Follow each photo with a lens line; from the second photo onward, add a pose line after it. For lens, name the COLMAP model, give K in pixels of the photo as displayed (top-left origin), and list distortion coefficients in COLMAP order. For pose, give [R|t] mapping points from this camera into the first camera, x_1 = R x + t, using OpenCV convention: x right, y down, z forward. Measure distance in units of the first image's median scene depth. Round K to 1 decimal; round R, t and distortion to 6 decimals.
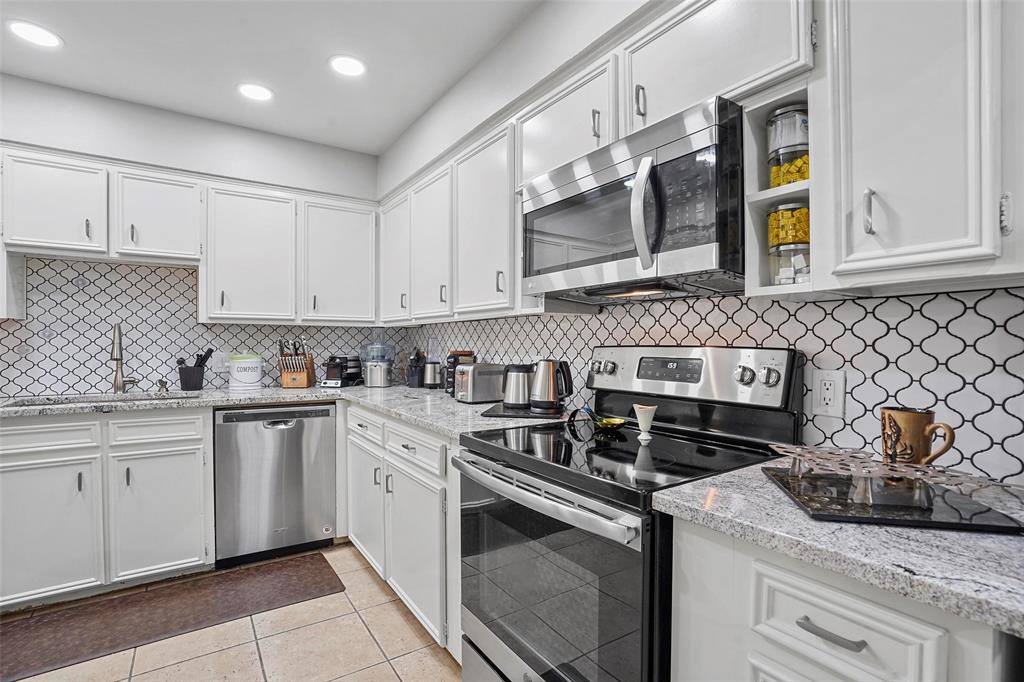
lens RADIAL K [[487.4, 0, 510.8], [0, 487.4, 346.7], [0, 0, 1]] dist [-0.029053, 0.011086]
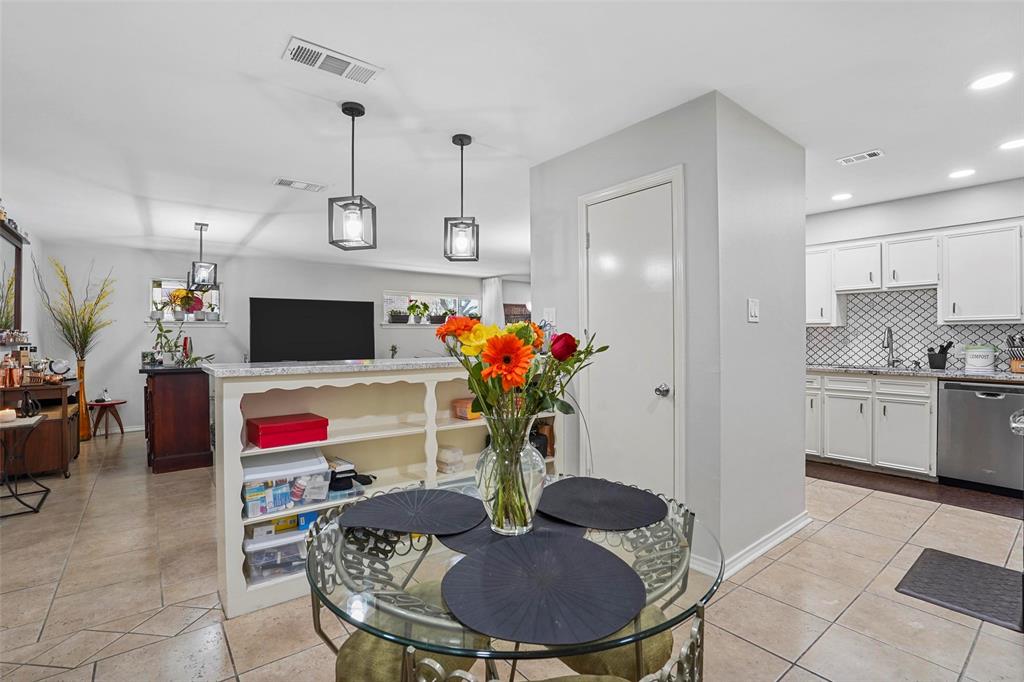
lens RADIAL K [[479.8, 0, 512.0], [0, 479.8, 341.0], [0, 0, 1]] dist [-0.057130, 0.023077]
pose [[0.078881, 0.003108, -0.996879, 0.718512], [-0.002765, 0.999992, 0.002899, 0.002107], [0.996880, 0.002527, 0.078889, -0.467394]]
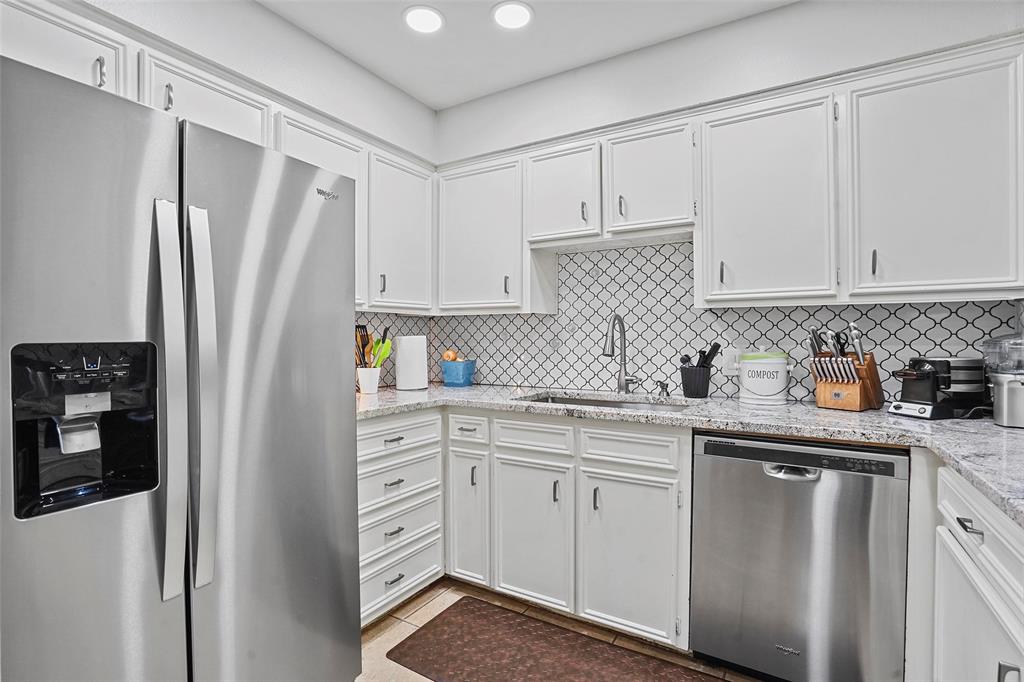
lens RADIAL K [[479.8, 0, 512.0], [0, 479.8, 341.0], [0, 0, 1]] dist [-0.057130, 0.023077]
pose [[0.415934, 0.002007, -0.909393, -0.096249], [-0.001761, 0.999997, 0.001402, 0.000000], [0.909393, 0.001018, 0.415936, 0.435471]]
